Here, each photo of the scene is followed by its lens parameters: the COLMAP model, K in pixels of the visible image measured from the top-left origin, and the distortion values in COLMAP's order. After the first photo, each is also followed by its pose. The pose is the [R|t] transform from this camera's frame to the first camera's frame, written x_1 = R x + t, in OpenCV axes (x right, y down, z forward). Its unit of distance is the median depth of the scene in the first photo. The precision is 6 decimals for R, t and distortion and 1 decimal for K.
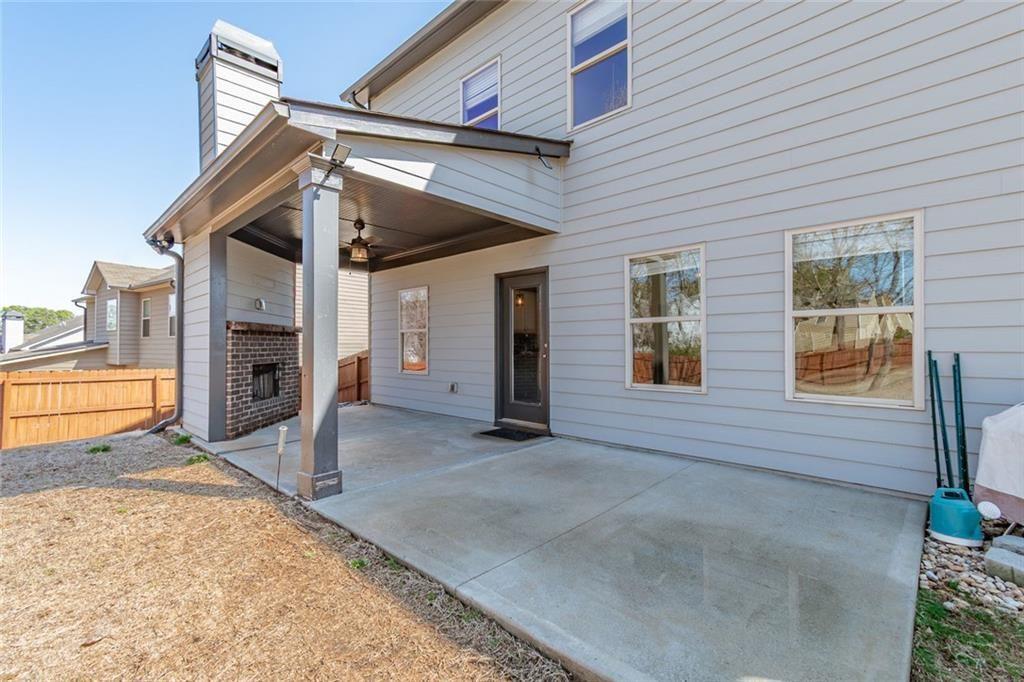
lens RADIAL K [[463.4, 0, 515.3], [0, 463.4, 342.5], [0, 0, 1]] dist [-0.000312, 0.000745]
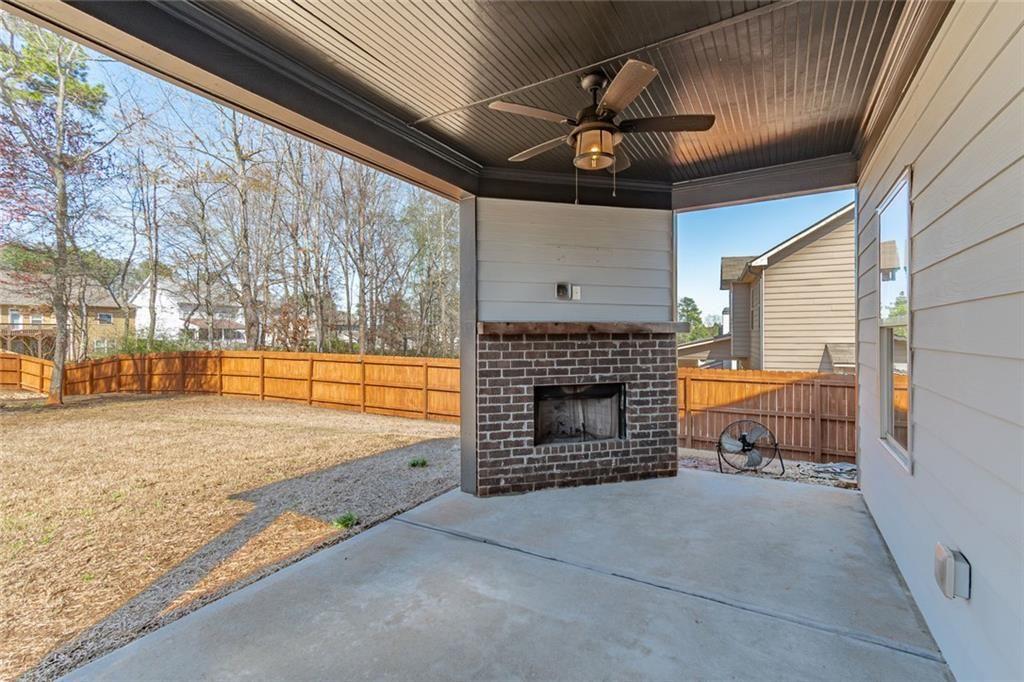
lens RADIAL K [[463.4, 0, 511.6], [0, 463.4, 337.5], [0, 0, 1]] dist [-0.000312, 0.000745]
pose [[0.217500, 0.005467, -0.976045, 0.055177], [0.014418, 0.999857, 0.008814, -0.026384], [0.975954, -0.015990, 0.217390, 0.834476]]
